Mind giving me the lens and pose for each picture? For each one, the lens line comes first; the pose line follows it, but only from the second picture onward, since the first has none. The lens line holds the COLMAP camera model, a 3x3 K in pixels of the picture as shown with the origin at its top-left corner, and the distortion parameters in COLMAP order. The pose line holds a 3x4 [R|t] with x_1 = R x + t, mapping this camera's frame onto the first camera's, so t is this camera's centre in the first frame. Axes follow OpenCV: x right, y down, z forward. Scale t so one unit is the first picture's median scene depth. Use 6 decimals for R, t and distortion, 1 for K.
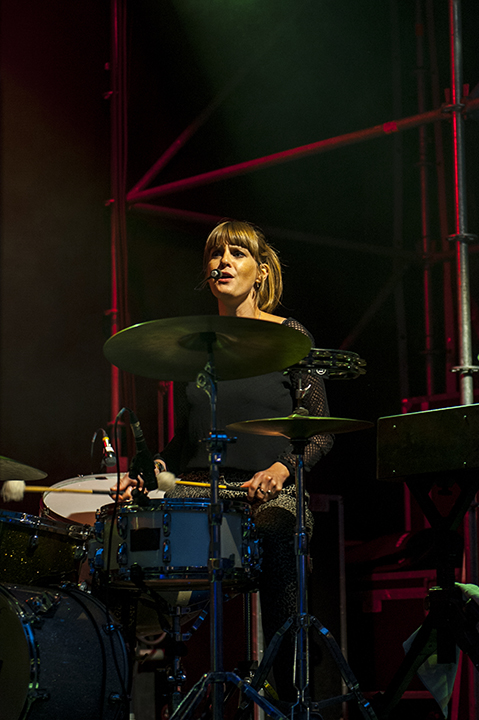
lens RADIAL K [[2042.3, 0, 239.5], [0, 2042.3, 360.0], [0, 0, 1]] dist [0.069365, 0.044128]
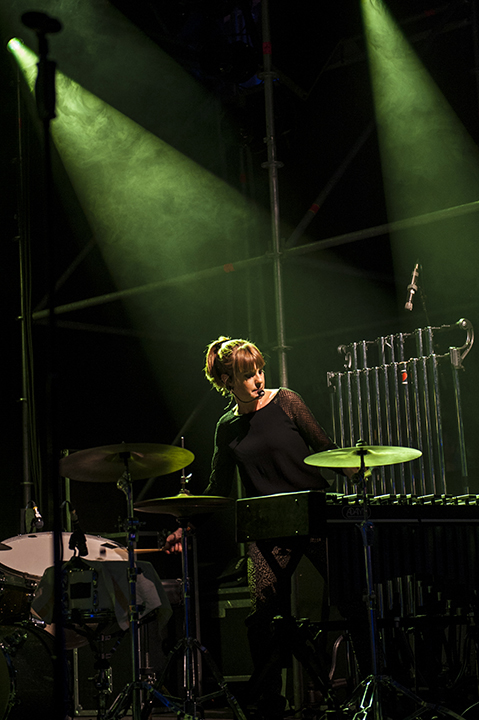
lens RADIAL K [[1628.3, 0, 239.5], [0, 1628.3, 360.0], [0, 0, 1]] dist [0.044203, -0.357298]
pose [[0.995825, -0.015399, 0.089979, -0.033759], [0.017620, 0.999558, -0.023942, -0.044958], [-0.089571, 0.025427, 0.995656, -0.167475]]
